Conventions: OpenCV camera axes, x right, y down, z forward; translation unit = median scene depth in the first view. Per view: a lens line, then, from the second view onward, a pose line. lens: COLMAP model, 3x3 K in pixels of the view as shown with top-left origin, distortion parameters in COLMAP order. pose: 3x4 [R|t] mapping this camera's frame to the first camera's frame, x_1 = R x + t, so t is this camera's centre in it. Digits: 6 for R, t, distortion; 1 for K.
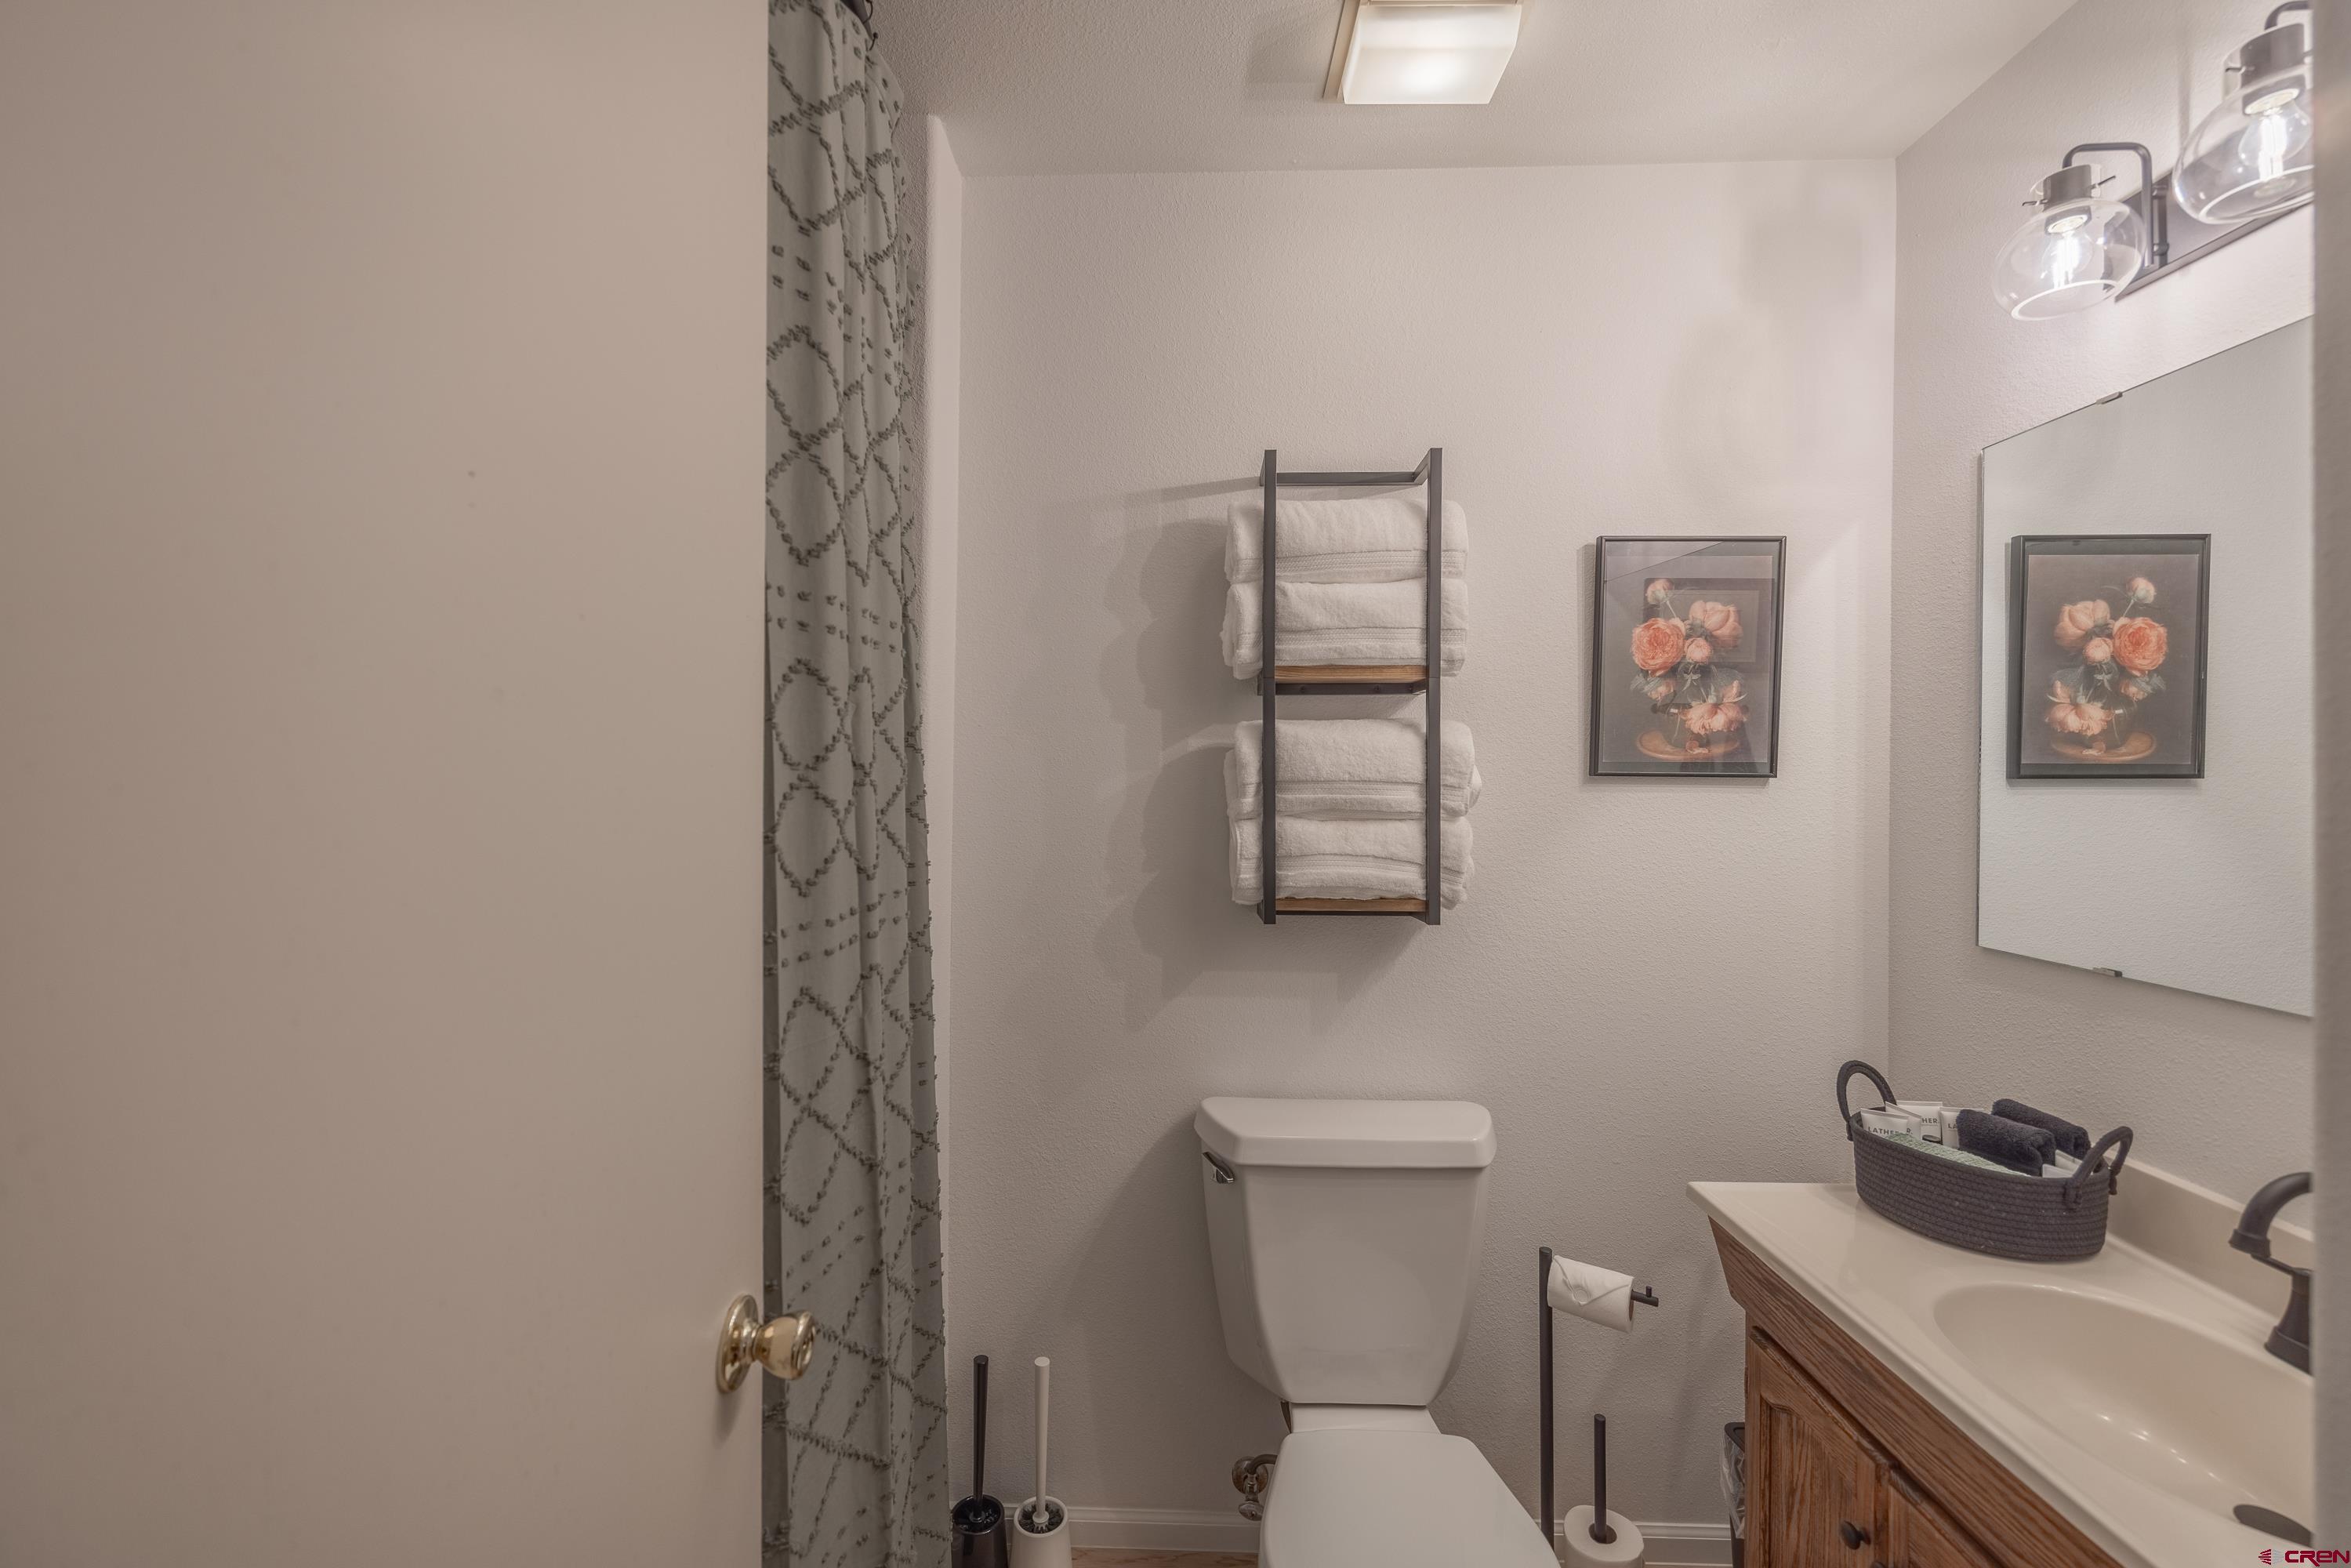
lens RADIAL K [[946.0, 0, 1167.6], [0, 946.0, 780.5], [0, 0, 1]] dist [-0.005454, 0.000597]
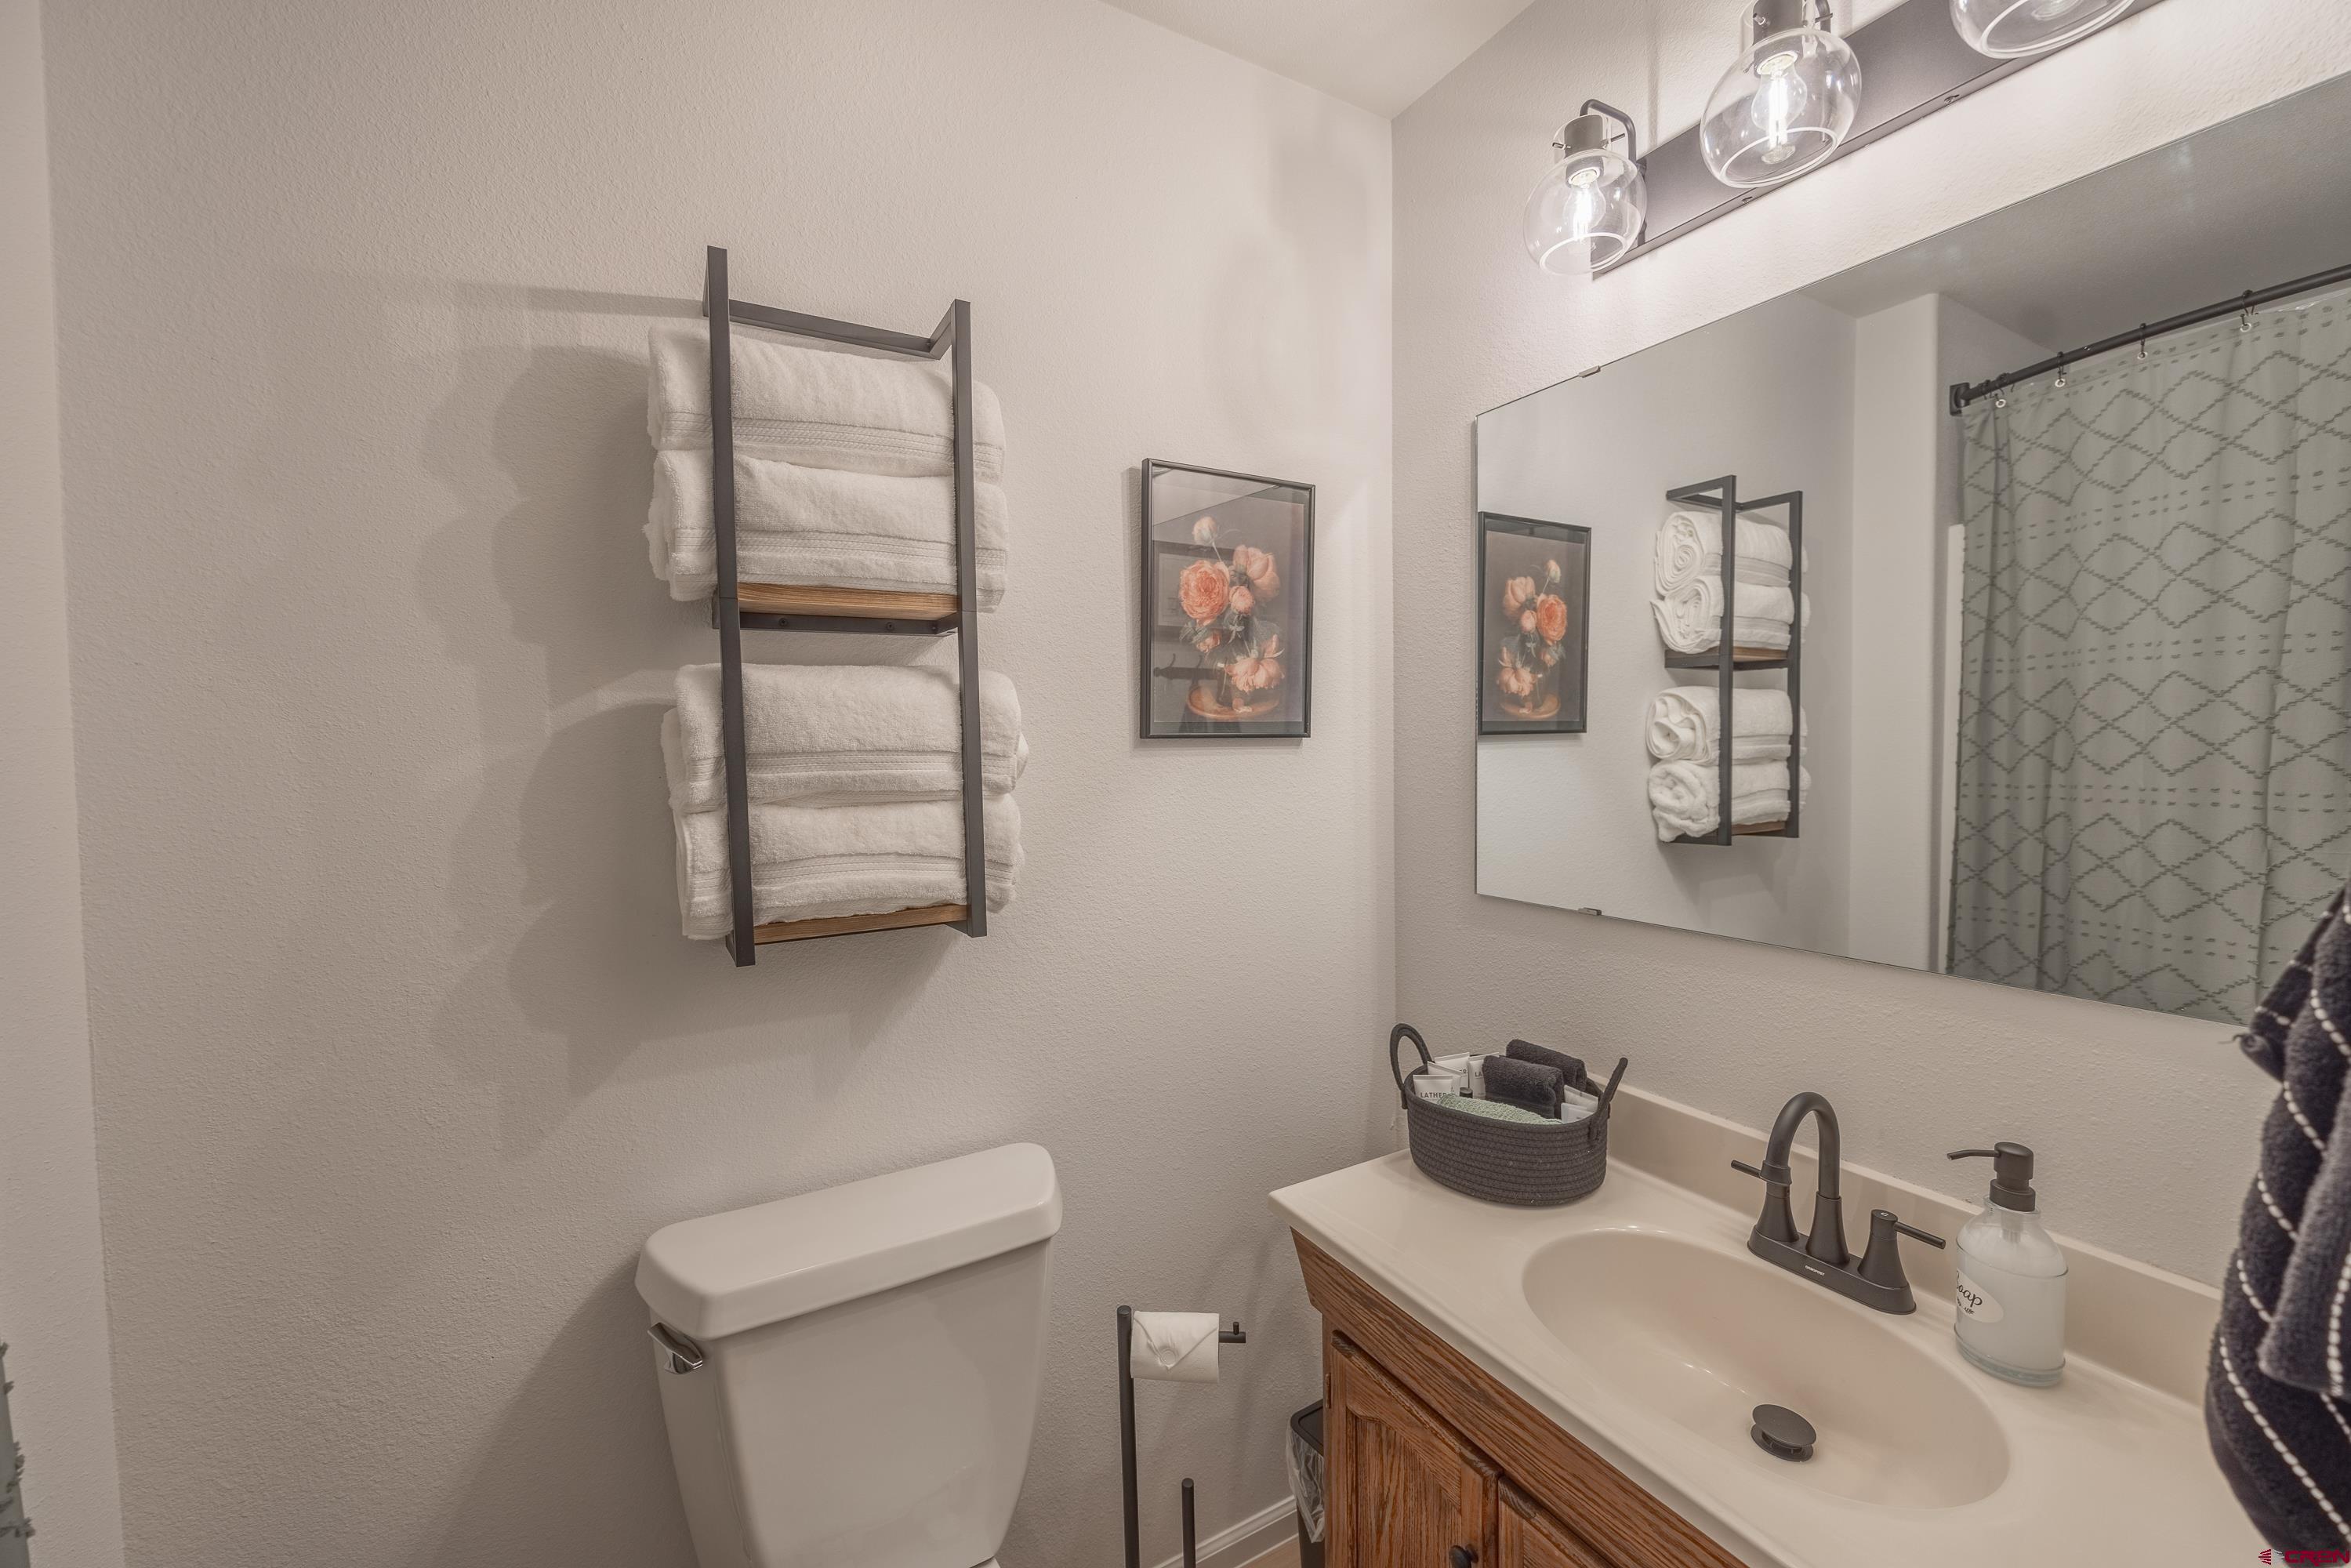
lens RADIAL K [[946.0, 0, 1165.9], [0, 946.0, 786.1], [0, 0, 1]] dist [-0.005454, 0.000597]
pose [[0.865143, -0.041730, 0.499786, 0.035681], [0.023148, 0.998793, 0.043324, 0.001289], [-0.500991, -0.025912, 0.865065, 0.267349]]
